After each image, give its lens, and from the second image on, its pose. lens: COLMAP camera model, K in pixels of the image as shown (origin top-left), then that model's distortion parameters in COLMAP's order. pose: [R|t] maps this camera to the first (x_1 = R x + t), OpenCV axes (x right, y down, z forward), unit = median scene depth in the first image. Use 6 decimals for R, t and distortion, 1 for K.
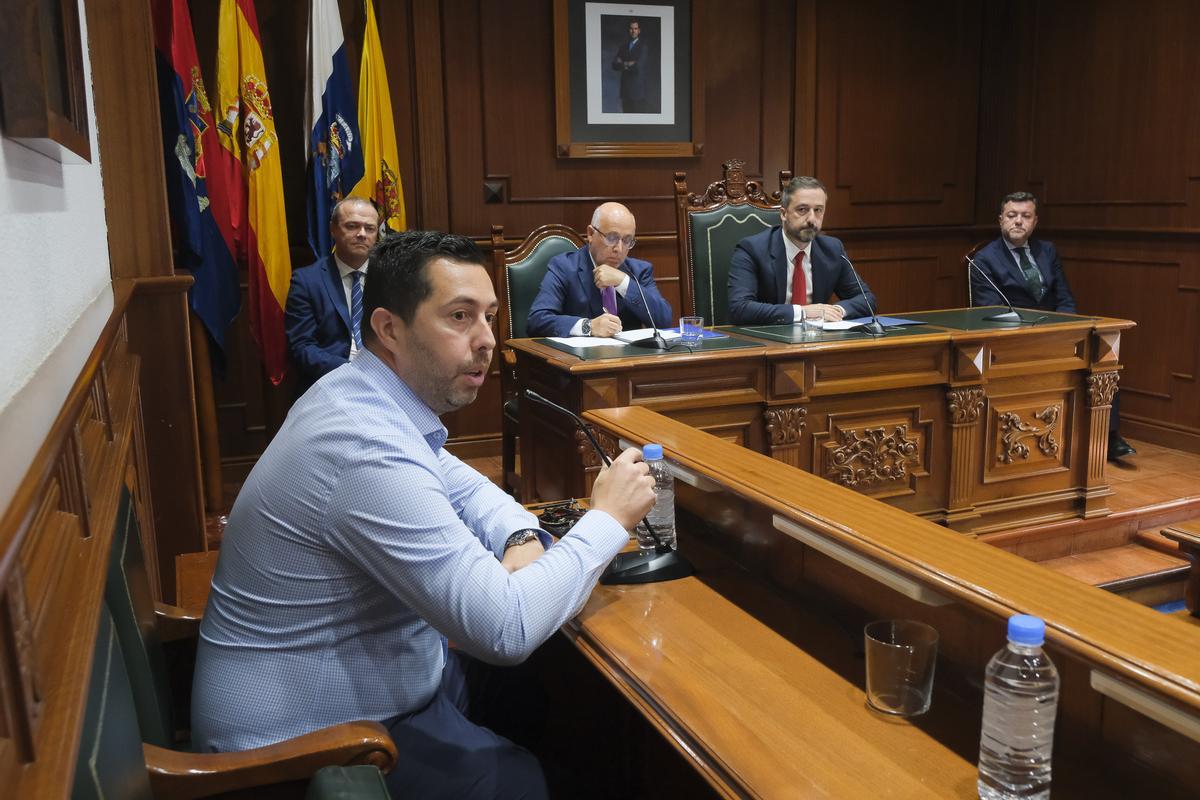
lens RADIAL K [[1049.8, 0, 600.0], [0, 1049.8, 400.0], [0, 0, 1]] dist [-0.009793, -0.006755]
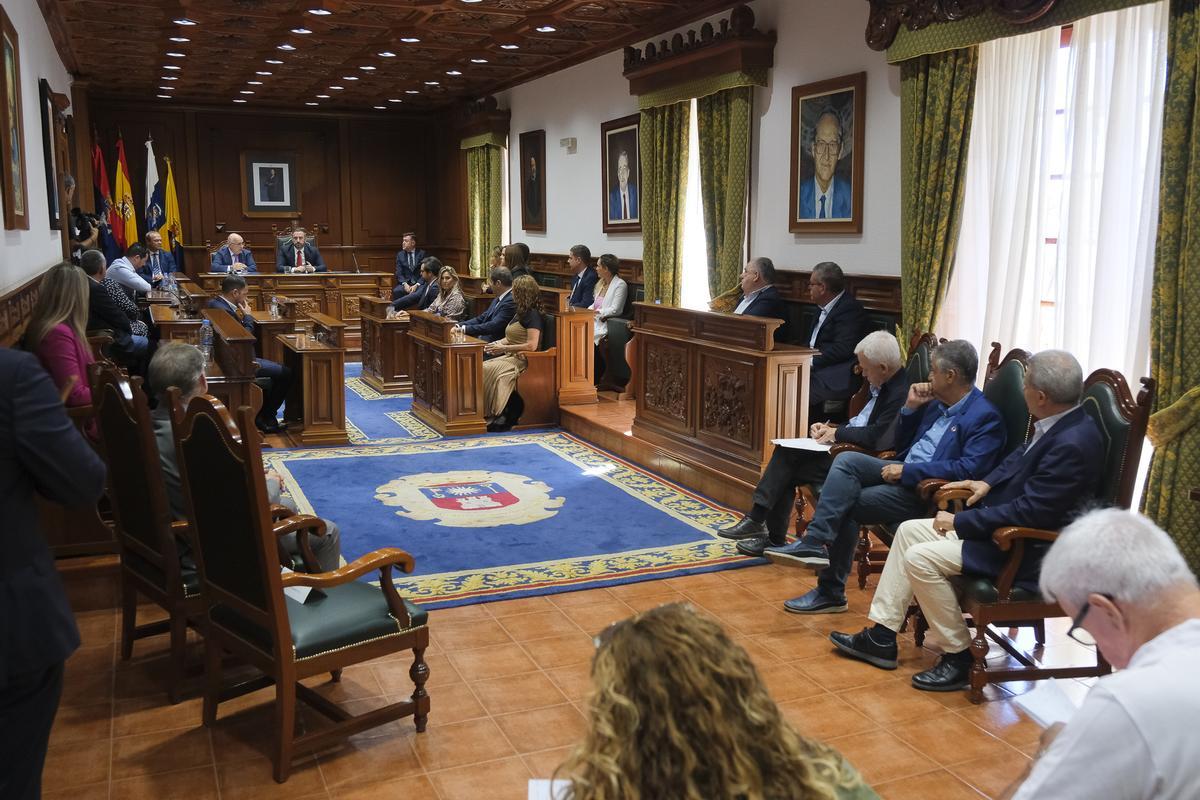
lens RADIAL K [[1065.3, 0, 600.0], [0, 1065.3, 400.0], [0, 0, 1]] dist [-0.008927, 0.004784]
pose [[0.999251, 0.021670, 0.032058, 1.010049], [-0.020832, 0.999438, -0.026248, 0.378687], [-0.032609, 0.025561, 0.999141, -2.256708]]
